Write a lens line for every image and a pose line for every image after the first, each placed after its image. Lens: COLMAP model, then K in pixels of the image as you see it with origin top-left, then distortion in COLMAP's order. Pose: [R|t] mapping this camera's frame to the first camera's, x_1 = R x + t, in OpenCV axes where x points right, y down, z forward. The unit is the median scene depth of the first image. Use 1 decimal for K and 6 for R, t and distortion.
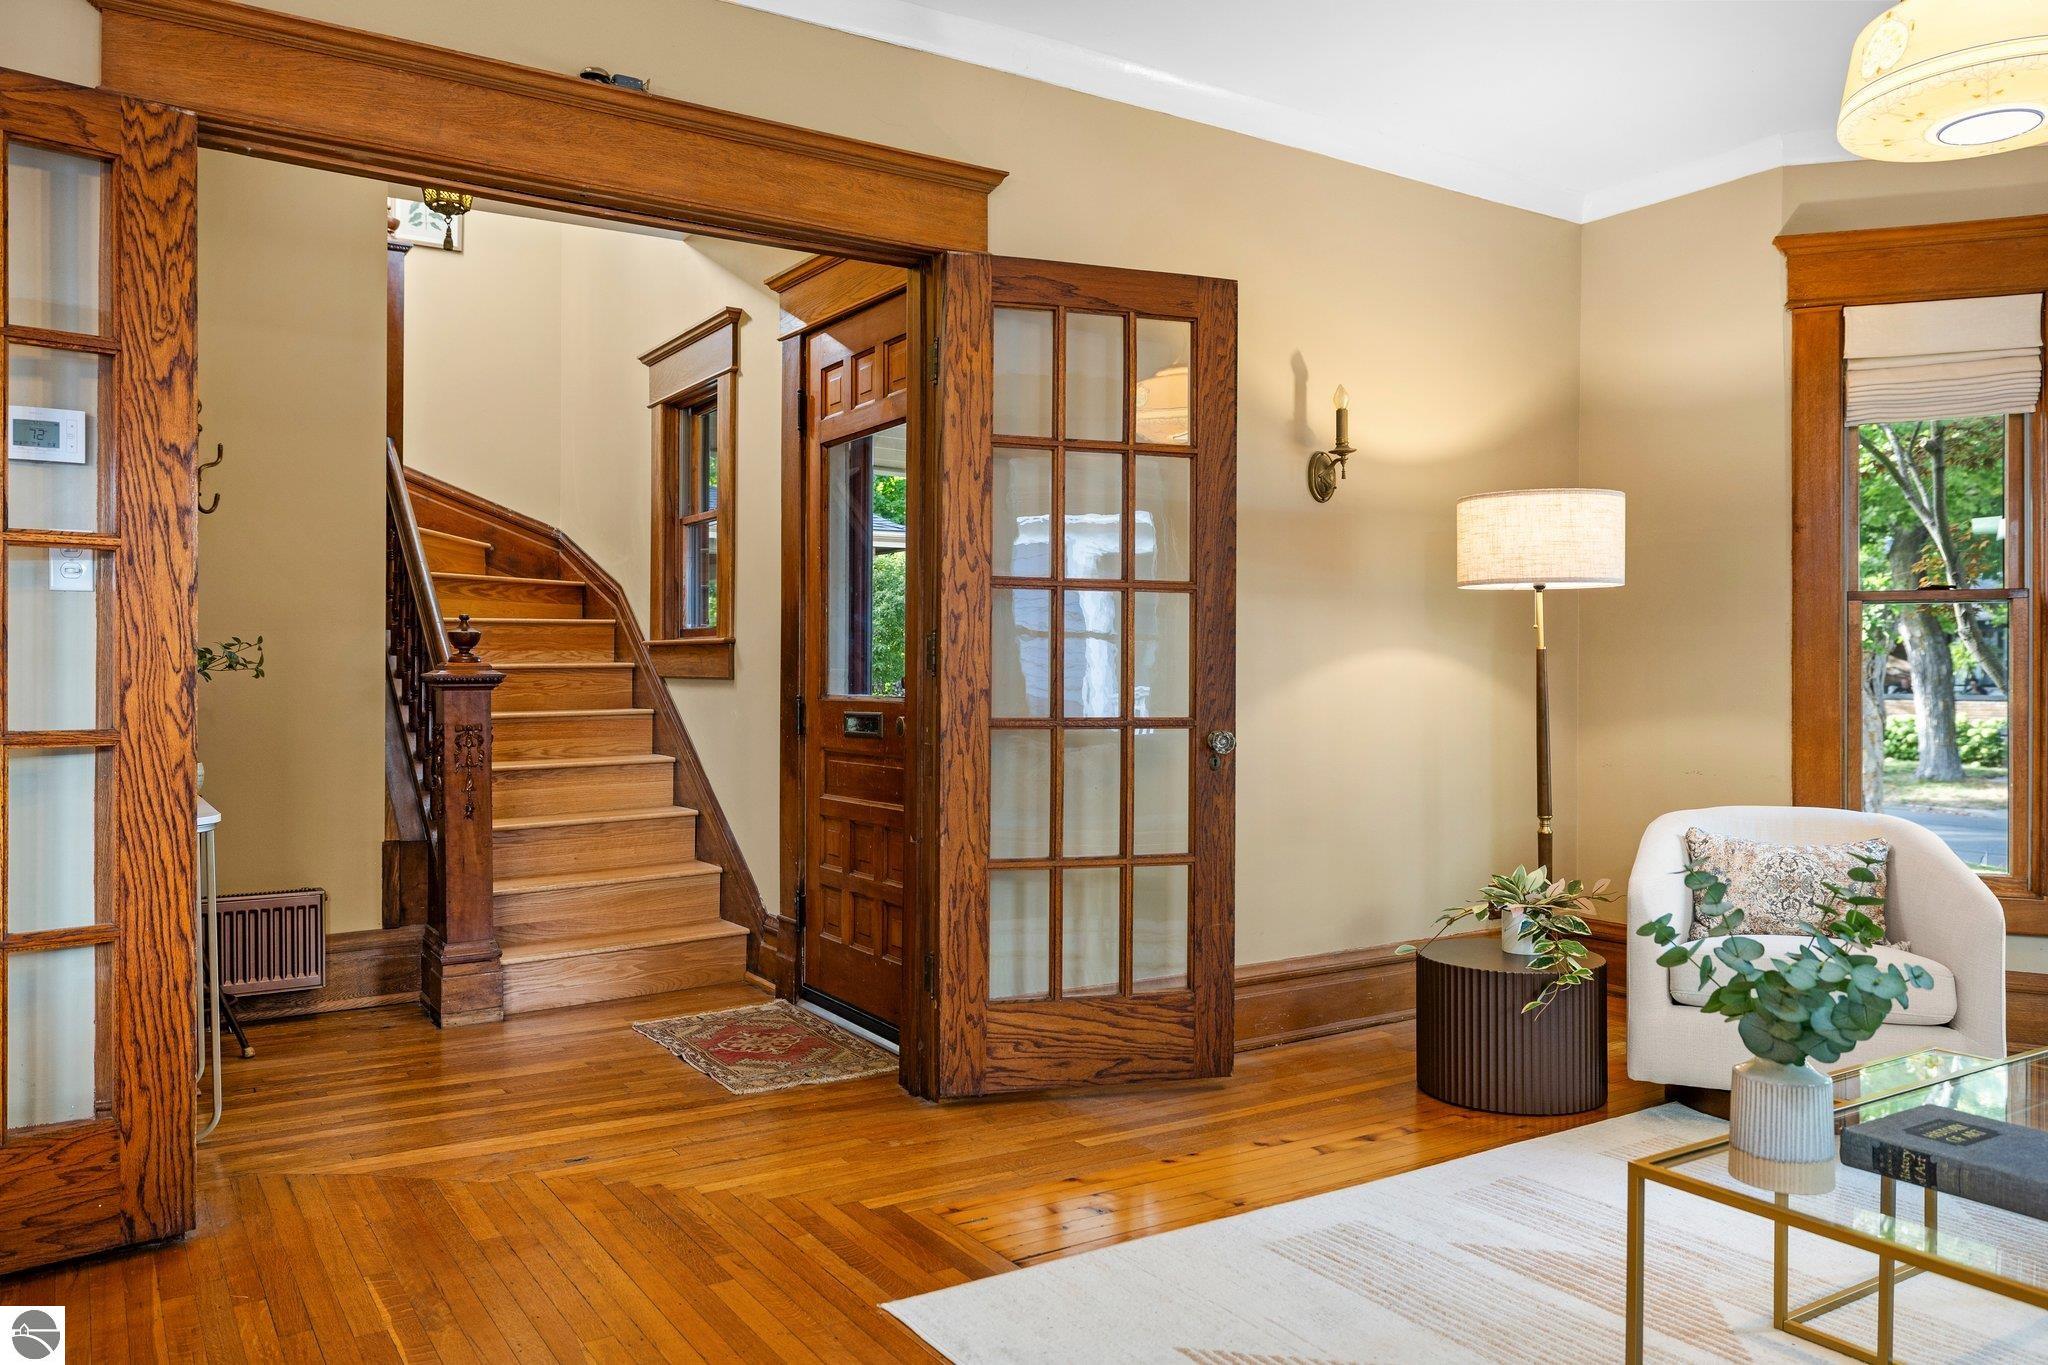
lens RADIAL K [[1487.6, 0, 1021.0], [0, 1487.6, 683.1], [0, 0, 1]] dist [-0.011497, -0.001993]
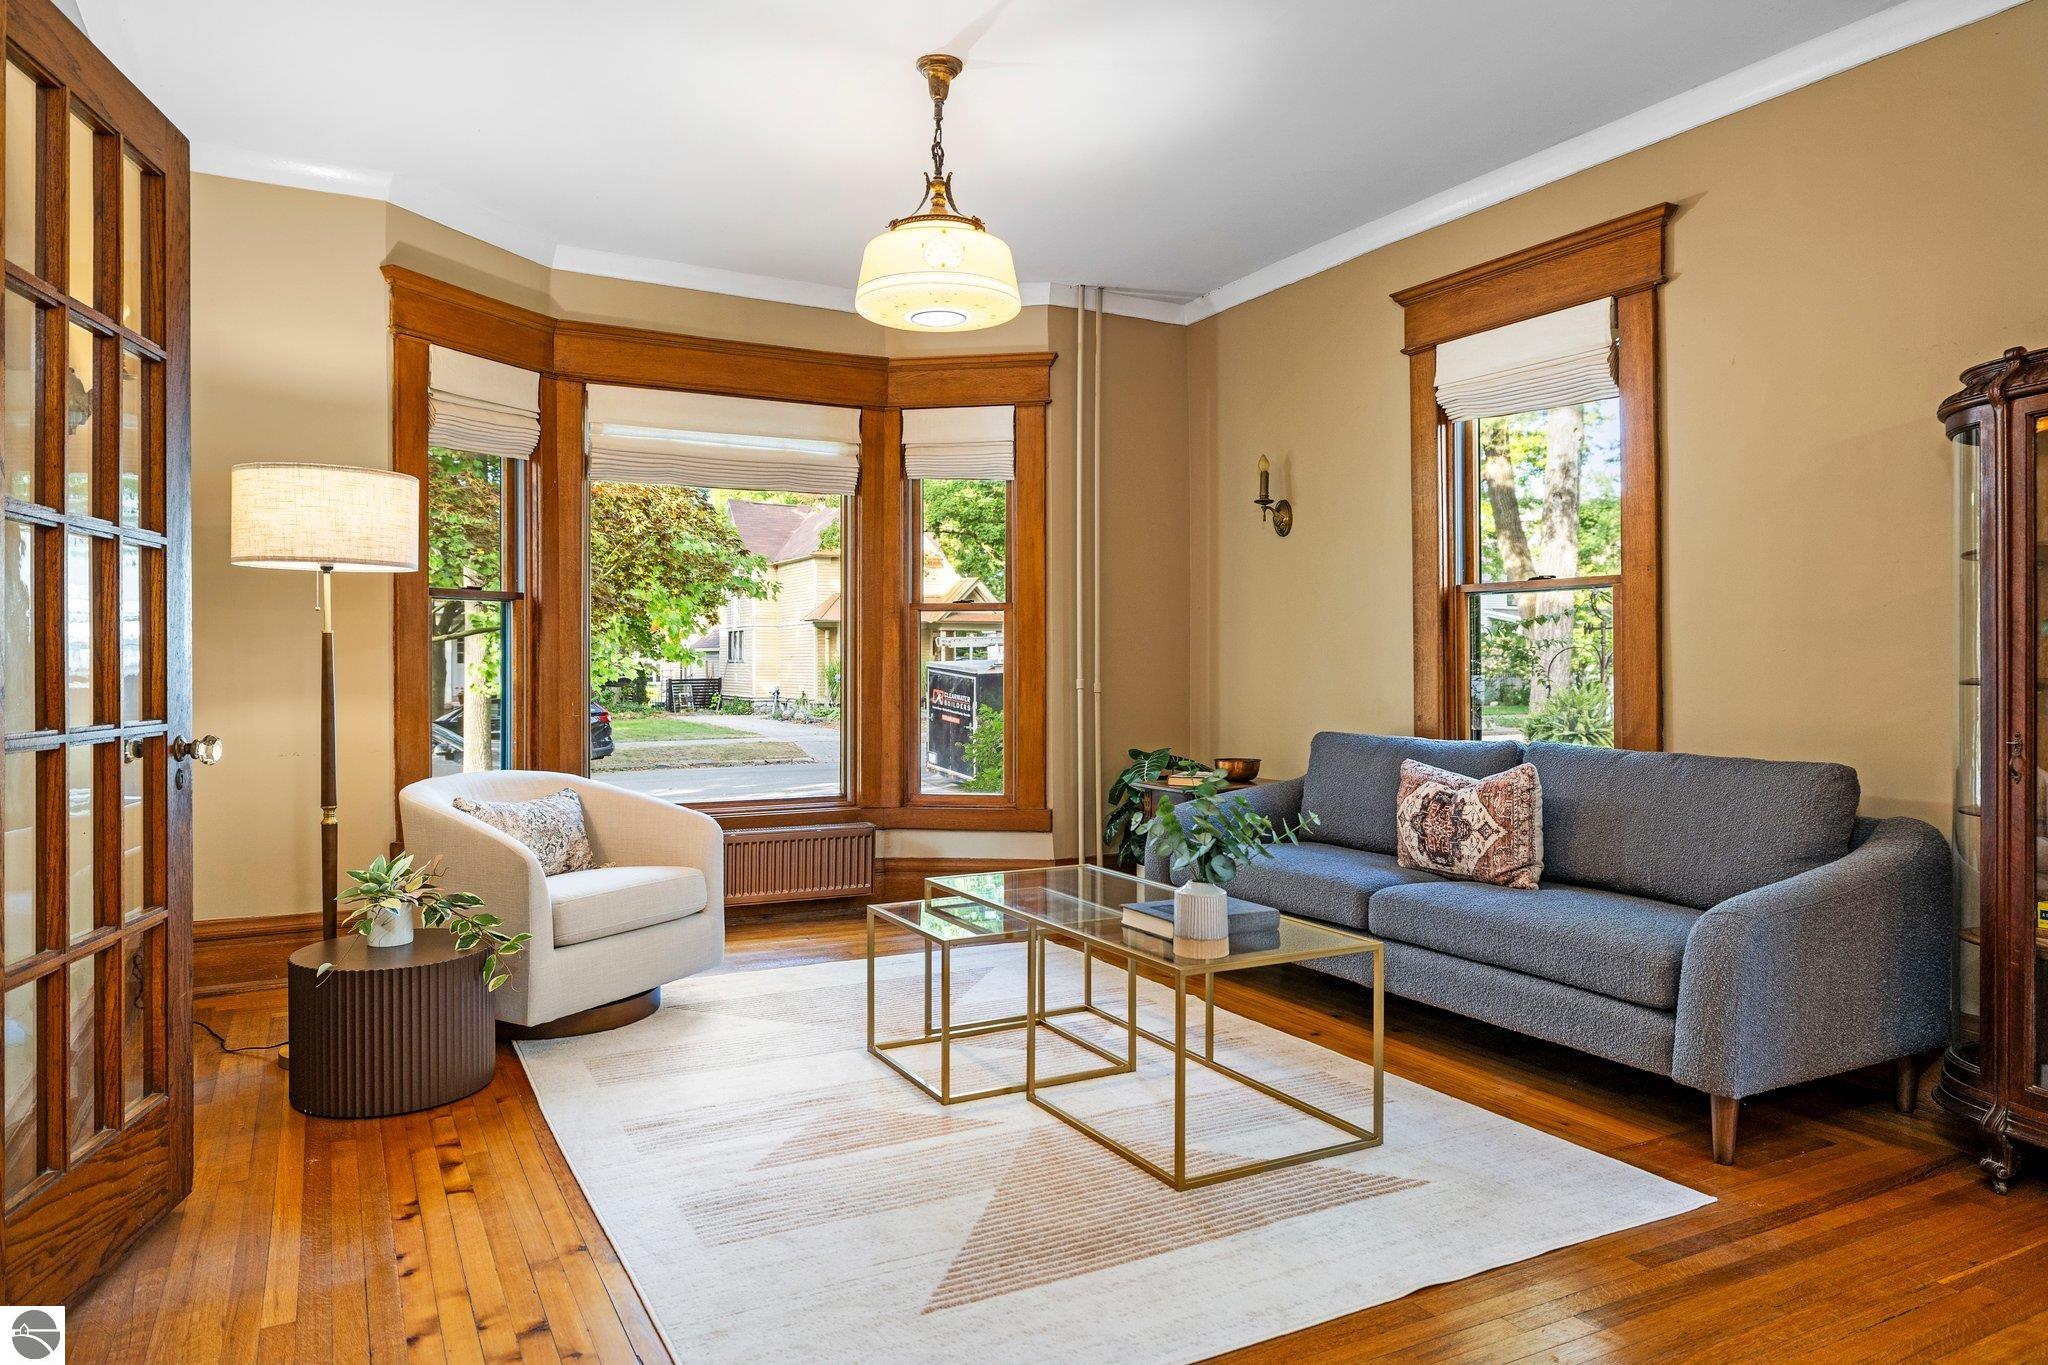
lens RADIAL K [[1286.5, 0, 1013.8], [0, 1286.5, 666.4], [0, 0, 1]] dist [-0.001853, -0.001145]
pose [[0.067655, -0.008796, 0.997670, -0.503566], [0.003511, 0.999957, 0.008578, -0.007687], [-0.997703, 0.002922, 0.067683, 0.560547]]
